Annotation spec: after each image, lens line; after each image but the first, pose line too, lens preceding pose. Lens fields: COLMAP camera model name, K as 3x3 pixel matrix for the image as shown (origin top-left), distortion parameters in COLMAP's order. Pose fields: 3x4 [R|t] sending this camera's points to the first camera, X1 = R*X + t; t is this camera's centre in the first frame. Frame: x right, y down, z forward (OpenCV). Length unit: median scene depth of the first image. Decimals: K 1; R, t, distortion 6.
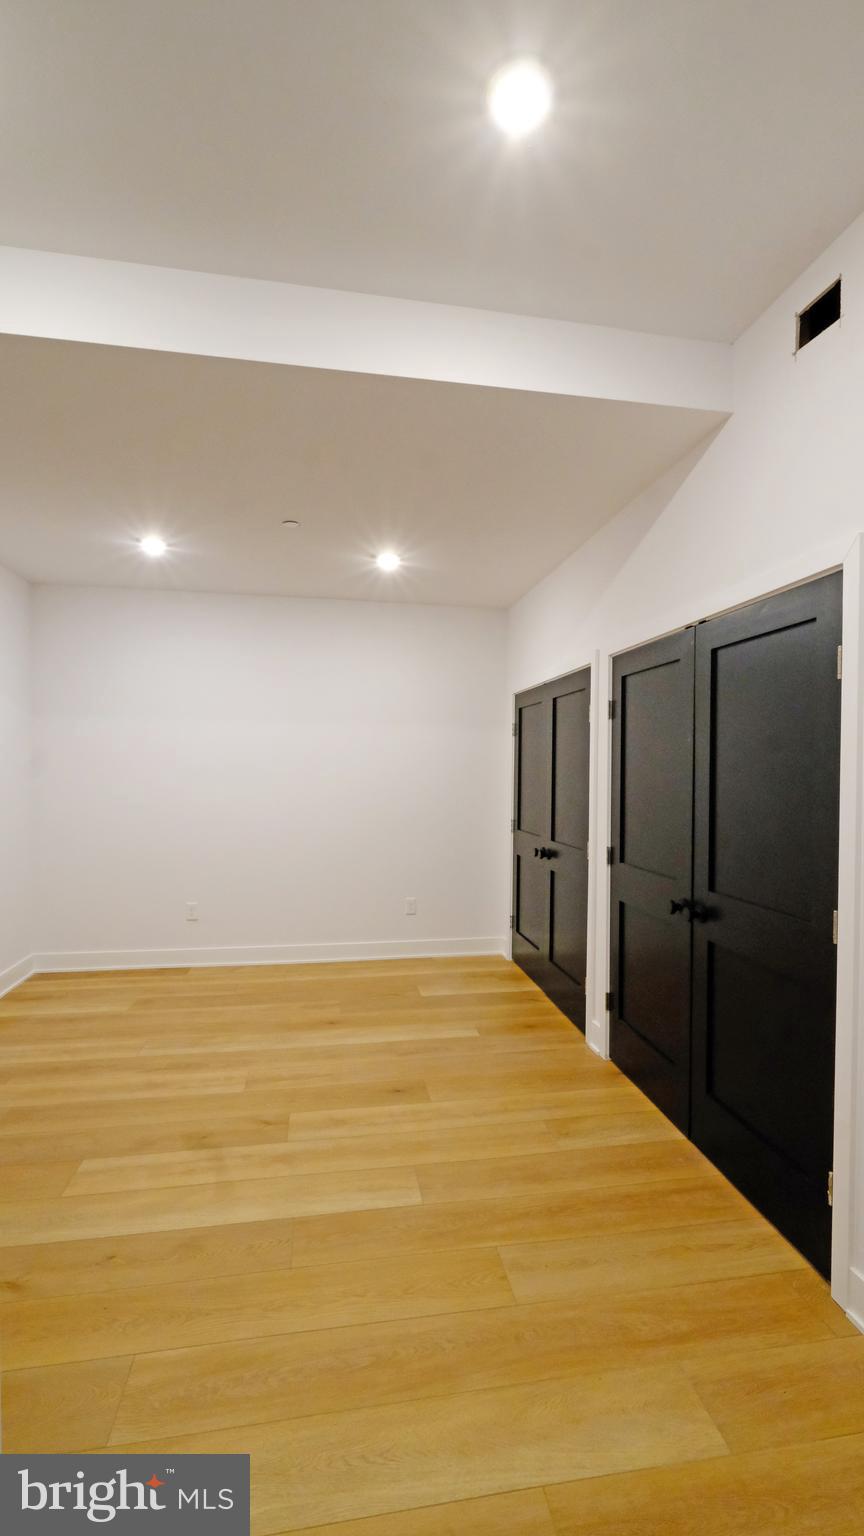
lens RADIAL K [[664.8, 0, 439.6], [0, 664.8, 773.2], [0, 0, 1]] dist [0.000216, -0.000801]
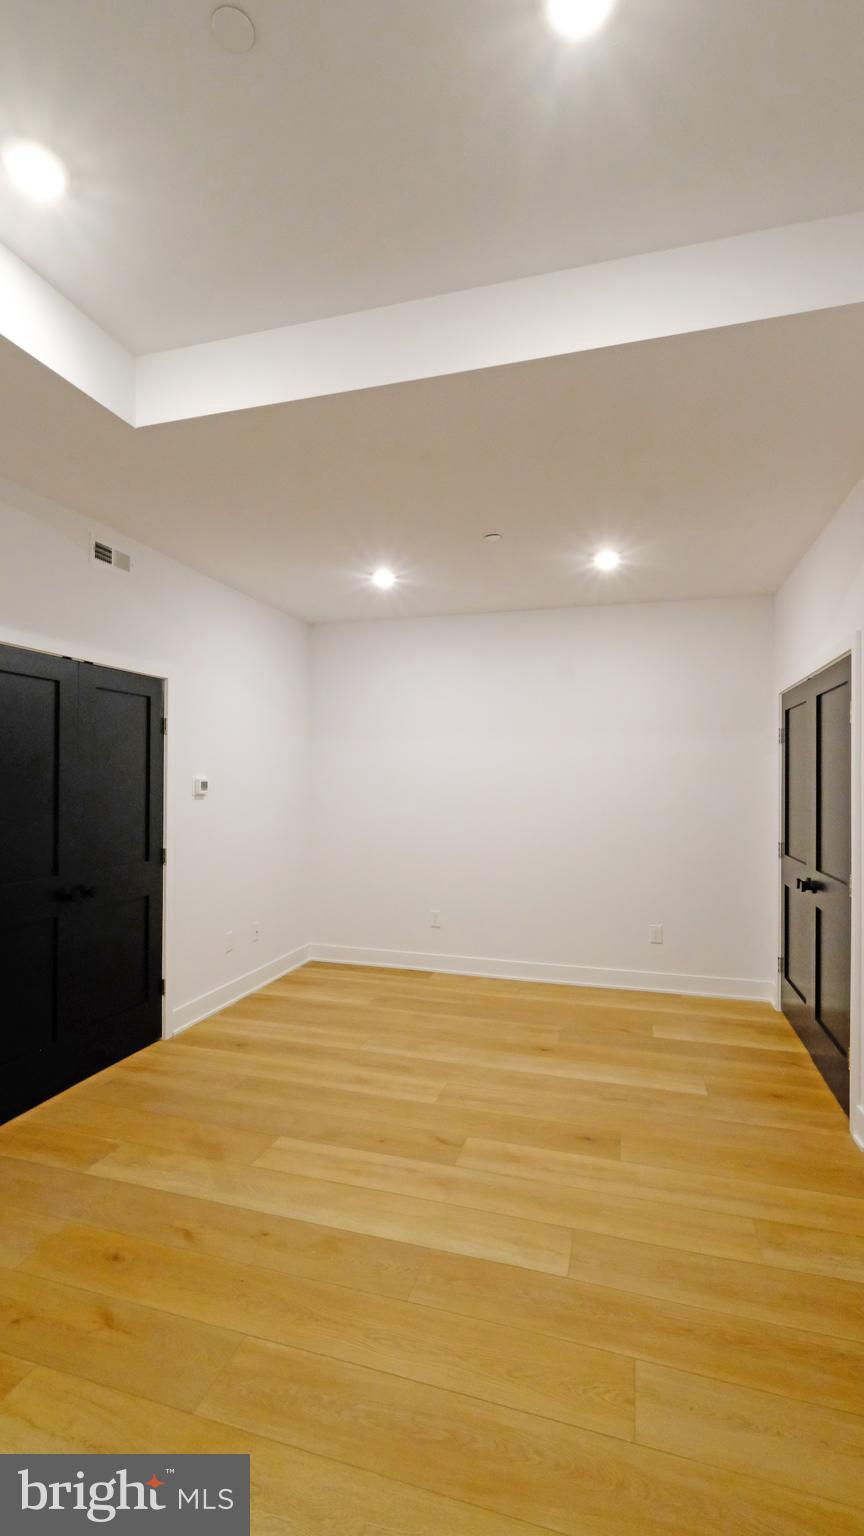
lens RADIAL K [[664.8, 0, 434.0], [0, 664.8, 767.7], [0, 0, 1]] dist [0.000216, -0.000801]
pose [[0.896139, -0.013681, -0.443563, 0.155108], [0.000947, 0.999581, -0.028916, -0.001111], [0.443772, 0.025493, 0.895777, 0.082428]]
